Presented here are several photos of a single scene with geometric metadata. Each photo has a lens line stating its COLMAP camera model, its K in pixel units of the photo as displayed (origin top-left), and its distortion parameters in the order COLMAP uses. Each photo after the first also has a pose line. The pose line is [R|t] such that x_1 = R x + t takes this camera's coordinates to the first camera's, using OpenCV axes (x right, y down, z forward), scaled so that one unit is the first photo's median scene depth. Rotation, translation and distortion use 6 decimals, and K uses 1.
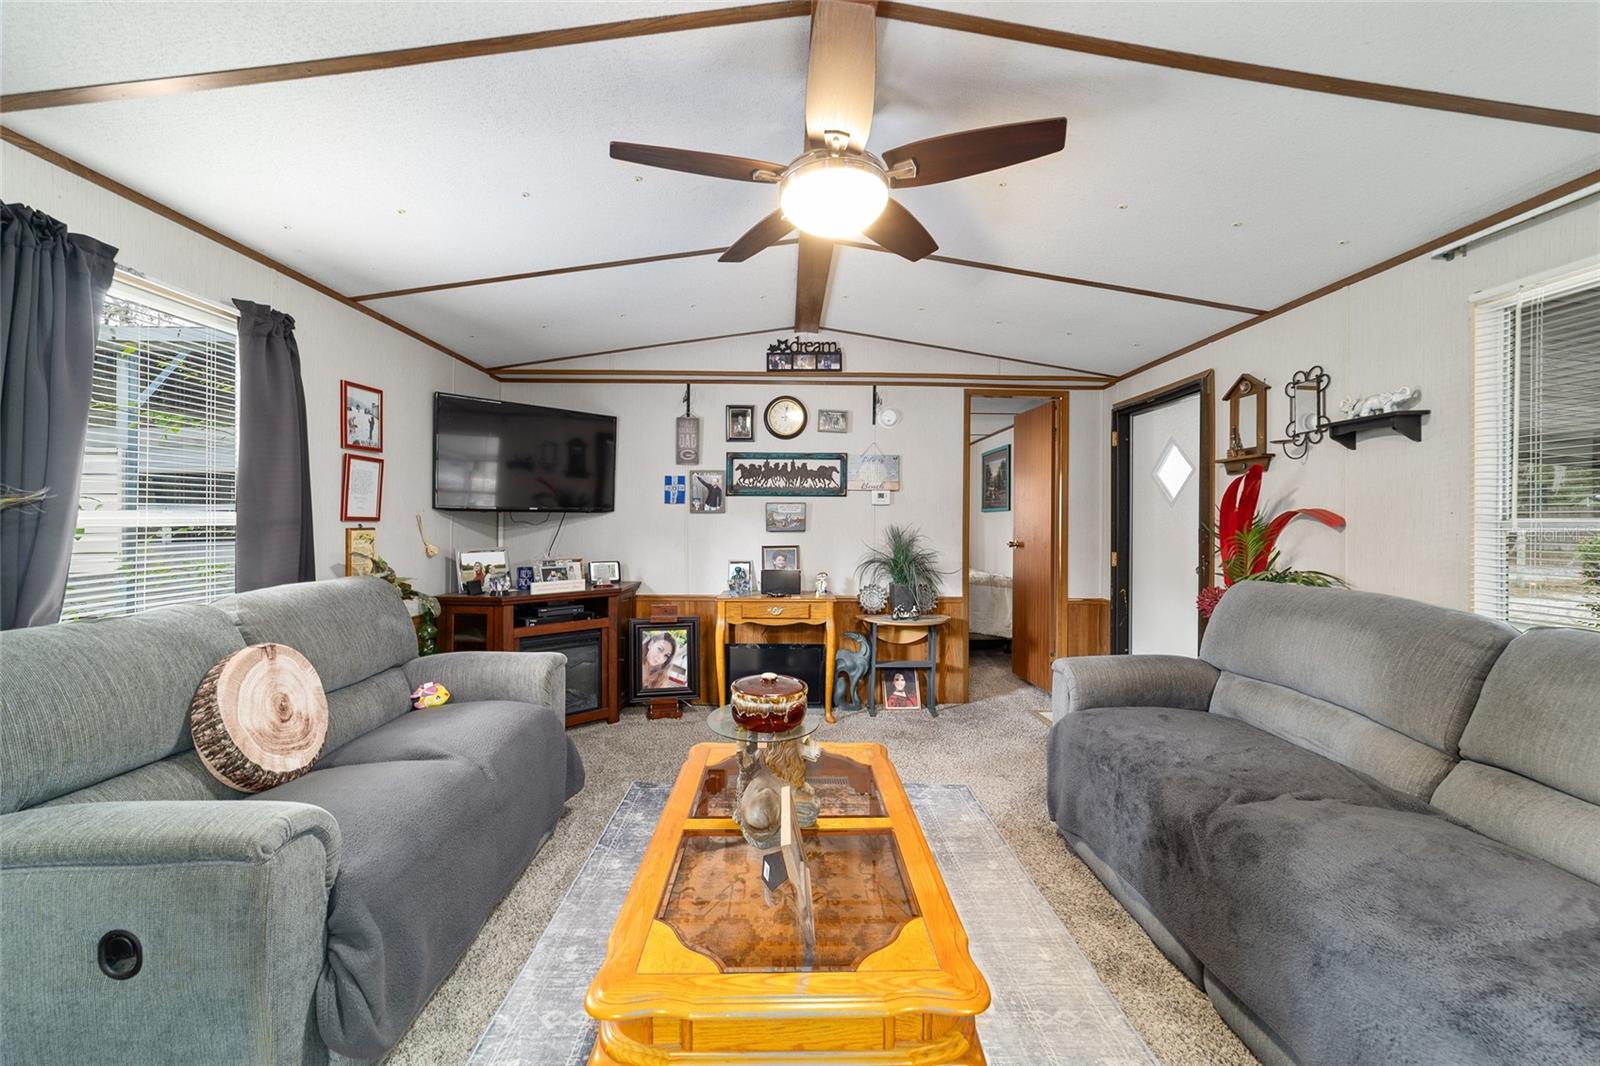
lens RADIAL K [[616.6, 0, 795.6], [0, 616.6, 521.1], [0, 0, 1]] dist [-0.018035, 0.008501]
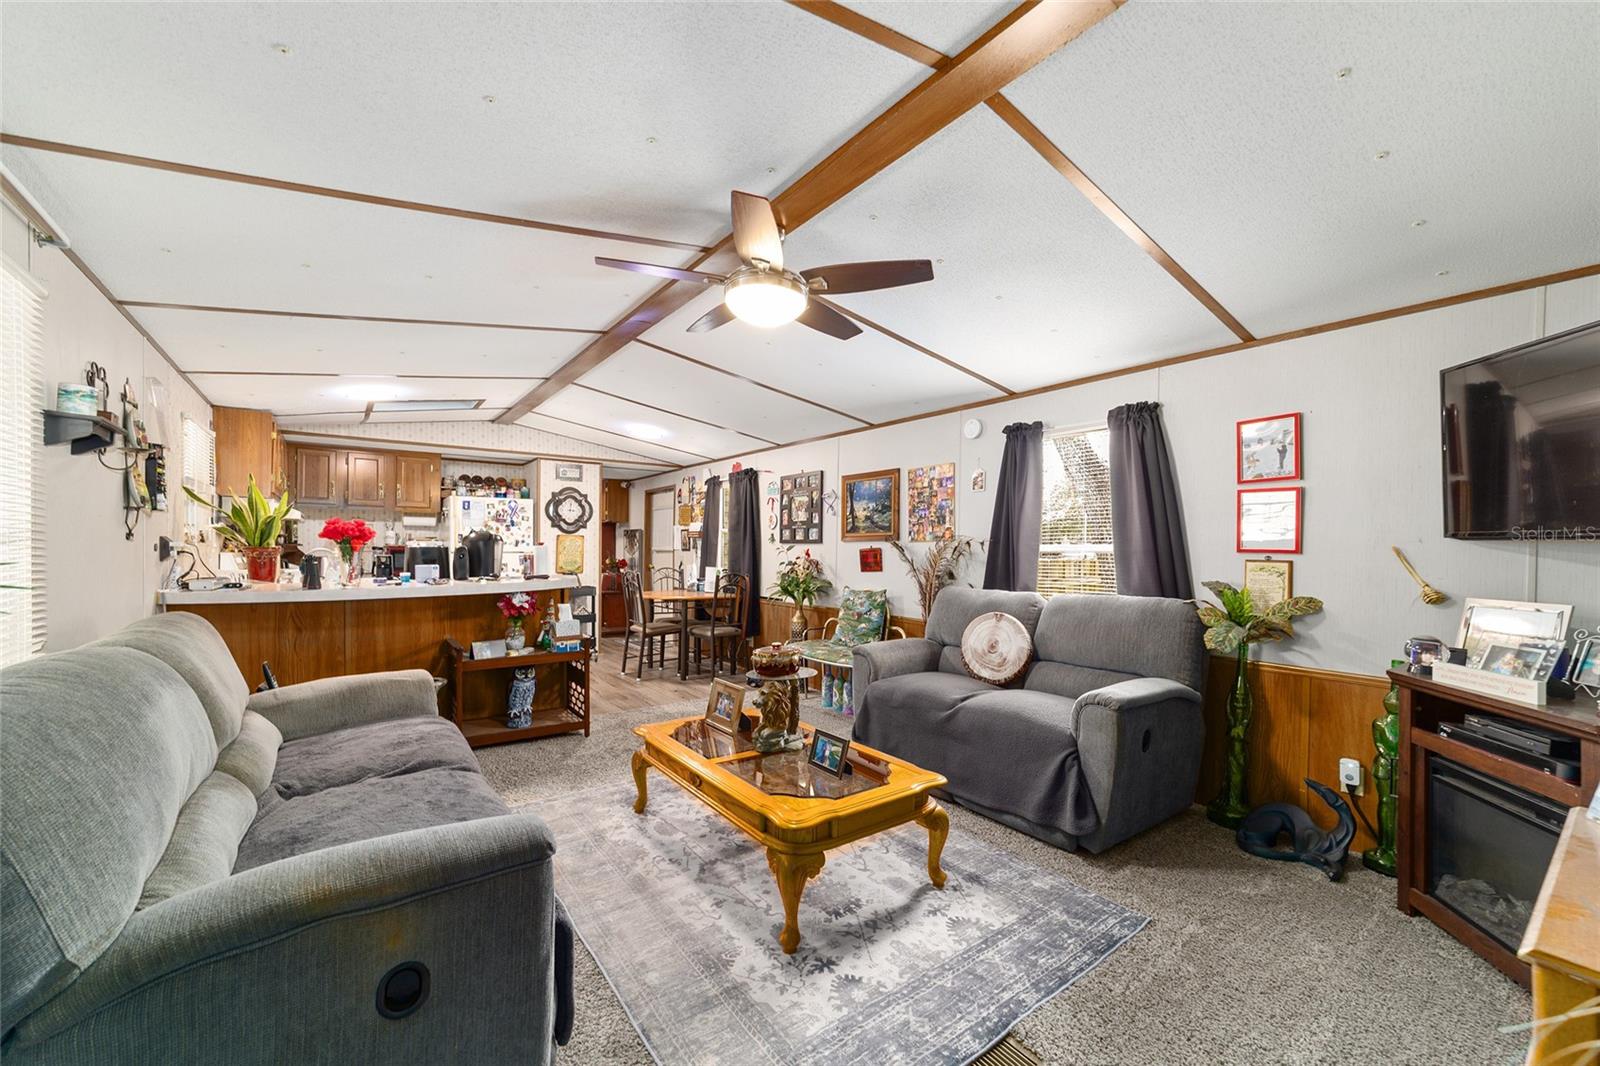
lens RADIAL K [[629.4, 0, 792.3], [0, 629.4, 550.2], [0, 0, 1]] dist [-0.019252, 0.008766]
pose [[-0.817598, -0.009314, -0.575715, 0.359127], [-0.014273, 0.999890, 0.004093, 0.001163], [0.575613, 0.011563, -0.817641, 0.980161]]
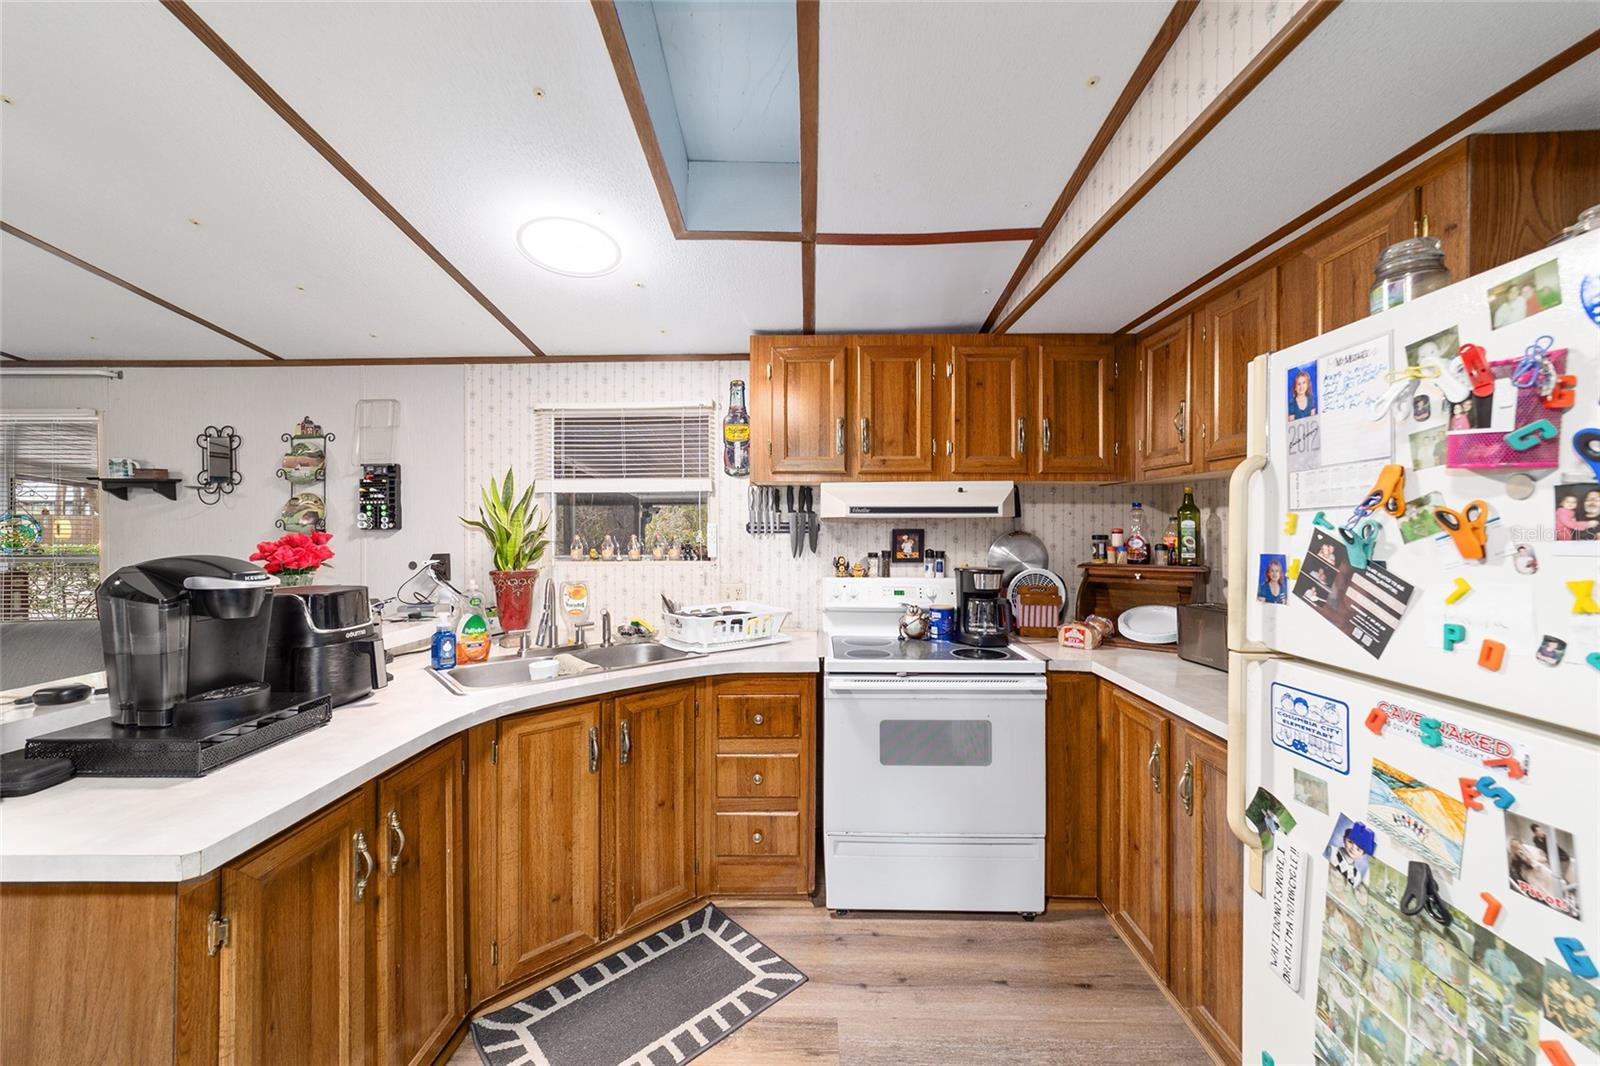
lens RADIAL K [[616.5, 0, 799.9], [0, 616.5, 526.0], [0, 0, 1]] dist [-0.020720, 0.007847]
pose [[0.037001, -0.004869, 0.999303, -0.157825], [0.005123, 0.999976, 0.004683, -0.037365], [-0.999302, 0.004946, 0.037026, -0.585636]]
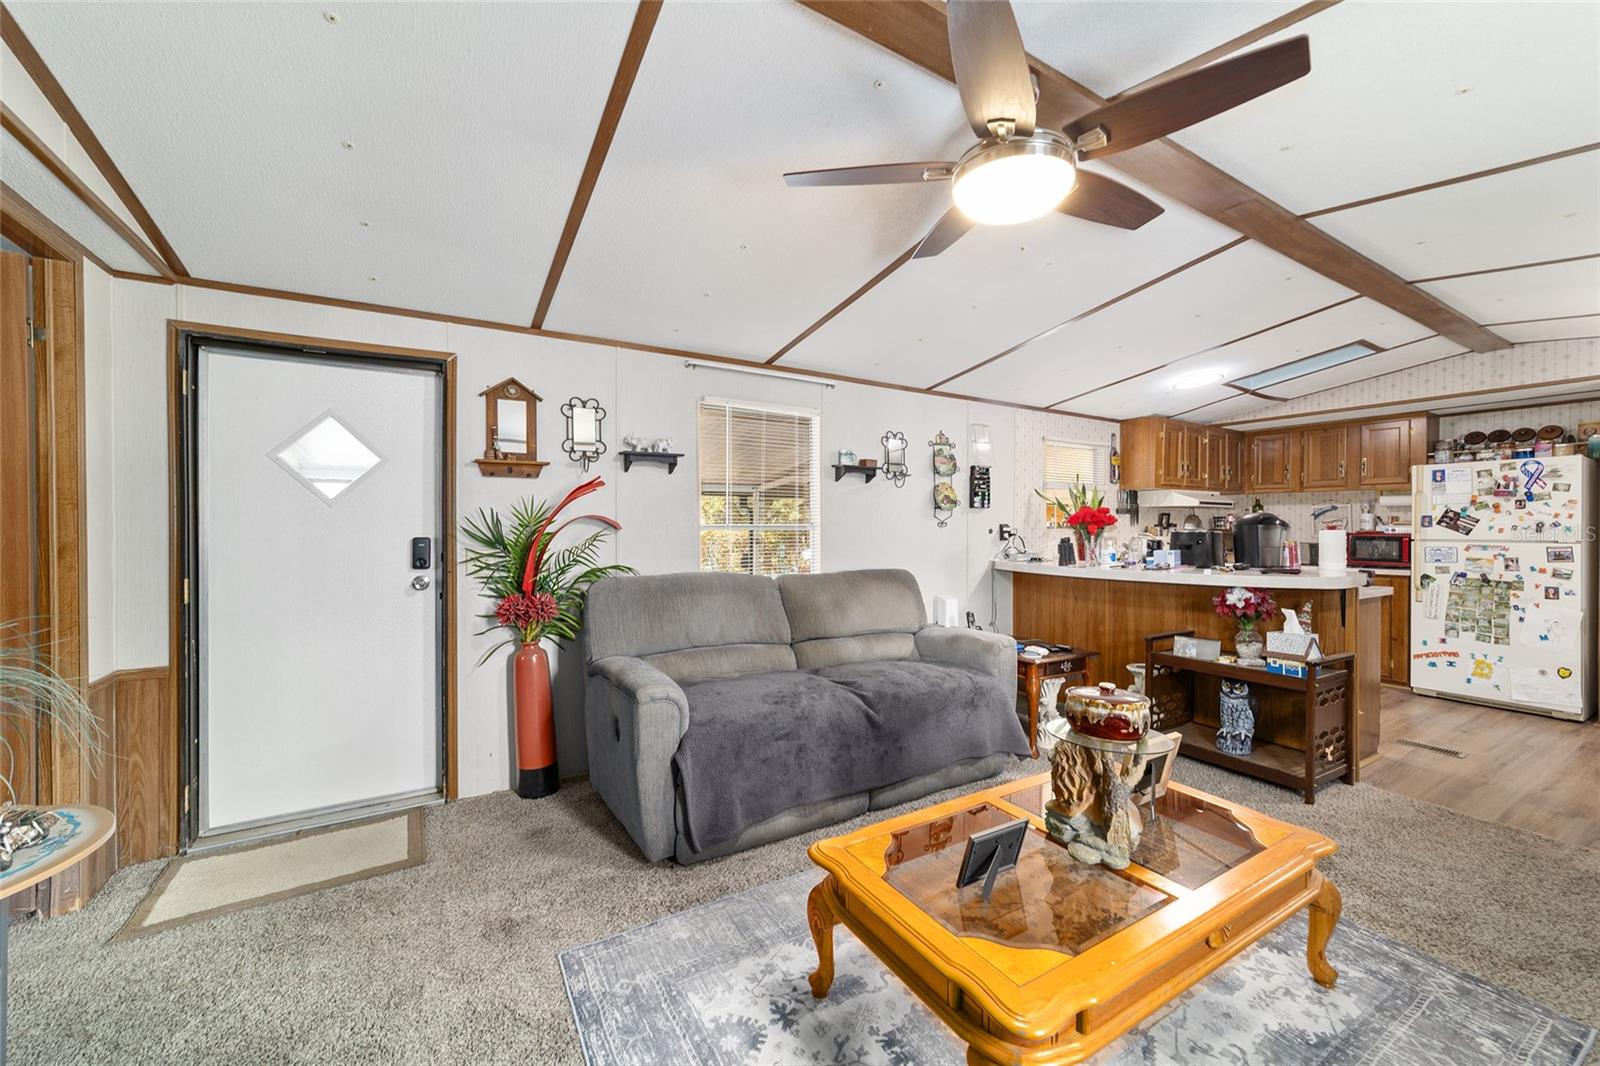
lens RADIAL K [[613.9, 0, 796.8], [0, 613.9, 529.2], [0, 0, 1]] dist [-0.018750, 0.008298]
pose [[-0.495682, -0.011188, 0.868432, -0.270215], [-0.003481, 0.999935, 0.010895, -0.003780], [-0.868497, 0.002377, -0.495688, 0.801839]]
